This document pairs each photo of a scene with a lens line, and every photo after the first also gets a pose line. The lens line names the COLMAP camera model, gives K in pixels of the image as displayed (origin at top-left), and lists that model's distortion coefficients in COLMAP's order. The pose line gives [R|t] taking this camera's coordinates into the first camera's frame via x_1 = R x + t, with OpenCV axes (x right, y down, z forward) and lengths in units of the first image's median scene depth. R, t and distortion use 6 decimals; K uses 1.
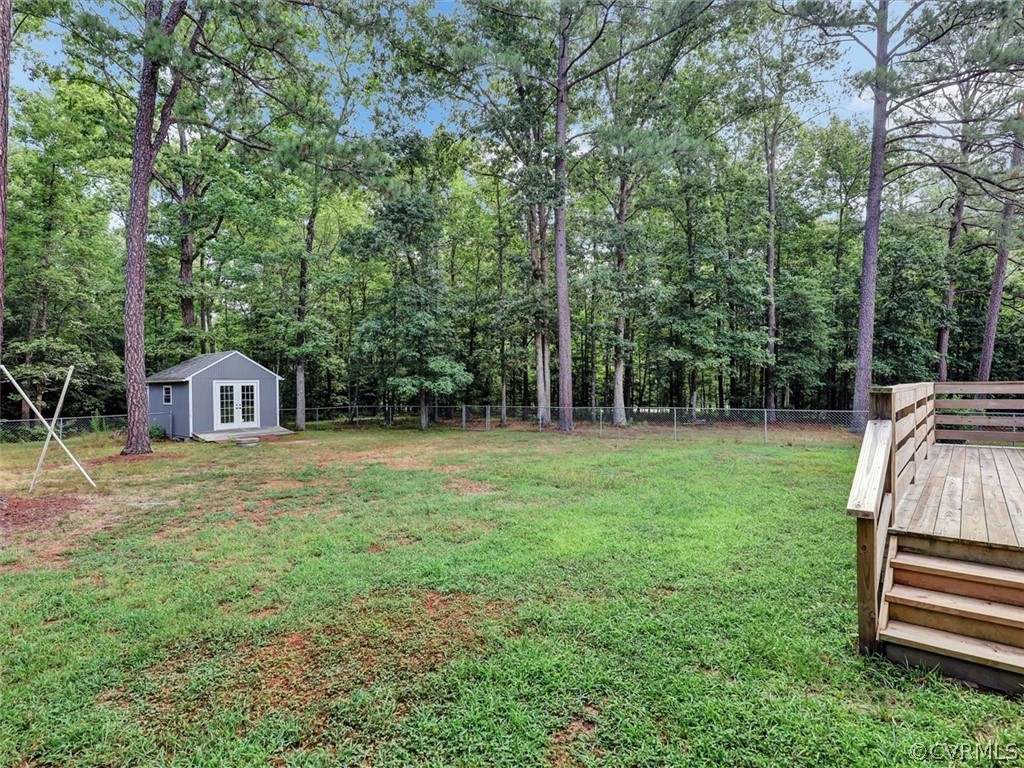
lens RADIAL K [[545.6, 0, 512.0], [0, 545.6, 384.0], [0, 0, 1]] dist [0.001088, 0.000078]
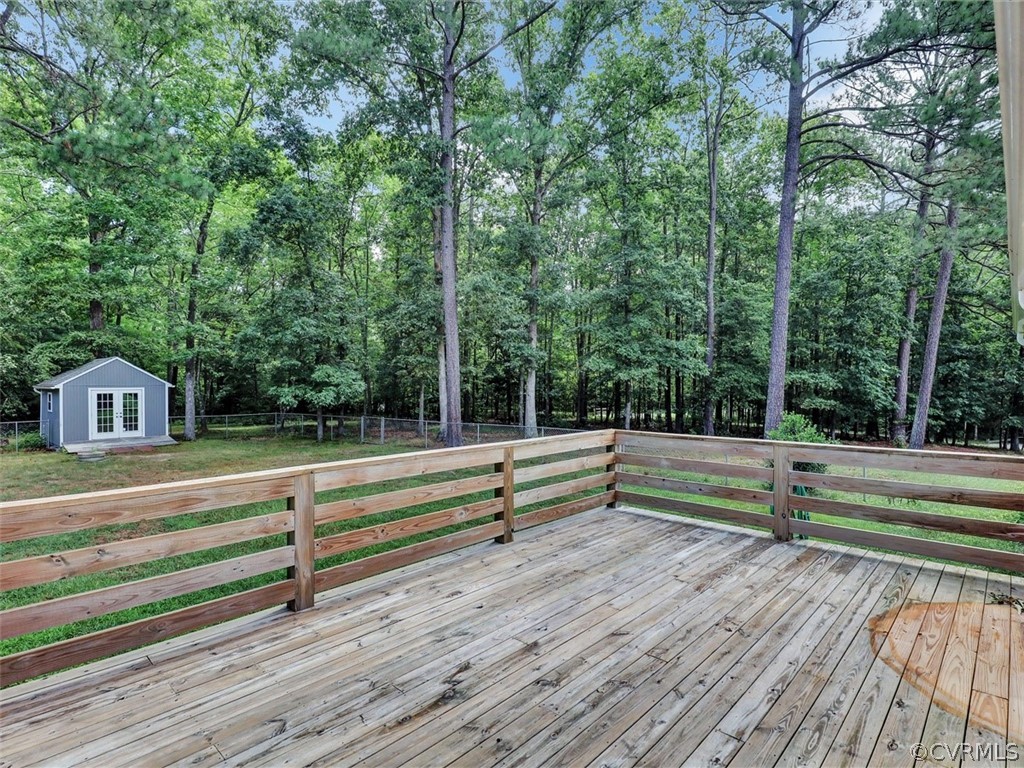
lens RADIAL K [[545.6, 0, 512.0], [0, 545.6, 384.0], [0, 0, 1]] dist [0.001088, 0.000078]
pose [[0.998738, 0.012838, -0.048549, 0.232748], [-0.012633, 0.999910, 0.004543, -0.026241], [0.048603, -0.003924, 0.998810, 0.073547]]
